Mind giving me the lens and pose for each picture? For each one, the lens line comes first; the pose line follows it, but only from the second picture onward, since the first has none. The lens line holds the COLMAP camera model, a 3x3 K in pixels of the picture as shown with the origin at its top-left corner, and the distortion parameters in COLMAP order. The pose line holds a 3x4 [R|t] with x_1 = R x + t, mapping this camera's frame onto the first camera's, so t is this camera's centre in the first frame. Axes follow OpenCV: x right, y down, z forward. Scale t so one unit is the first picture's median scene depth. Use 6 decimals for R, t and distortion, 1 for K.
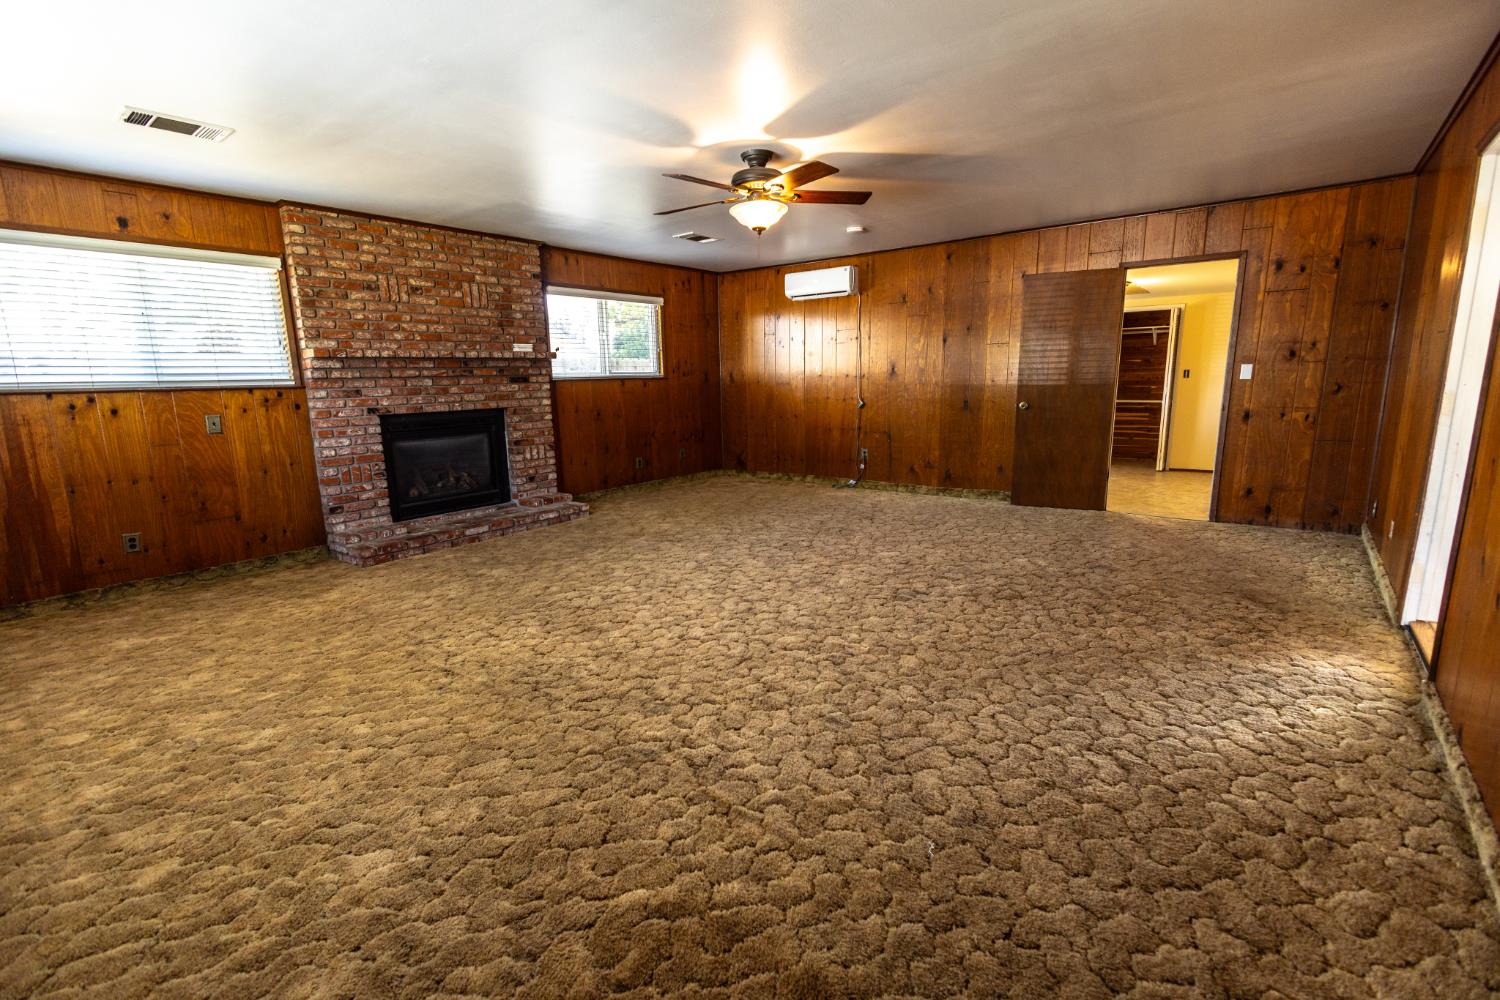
lens RADIAL K [[683.5, 0, 748.4], [0, 683.5, 502.9], [0, 0, 1]] dist [0.008912, -0.000616]
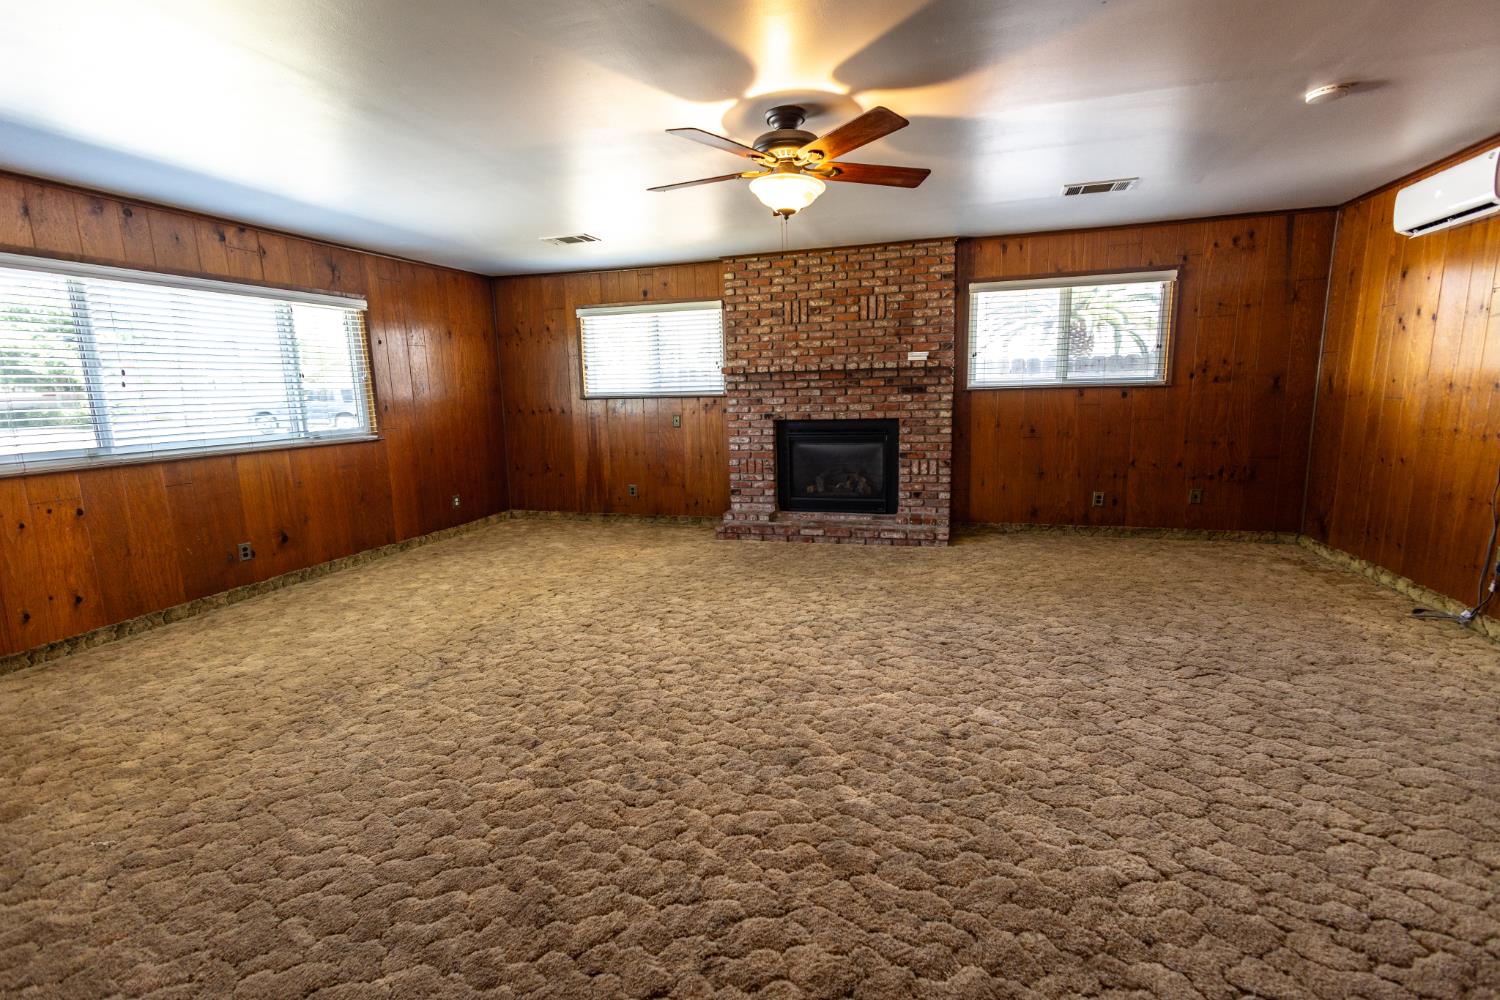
lens RADIAL K [[683.5, 0, 747.7], [0, 683.5, 497.1], [0, 0, 1]] dist [0.008912, -0.000616]
pose [[0.362021, 0.161645, -0.918048, 0.540341], [-0.154160, 0.981671, 0.112056, -0.118182], [0.919334, 0.100960, 0.380304, 0.499587]]
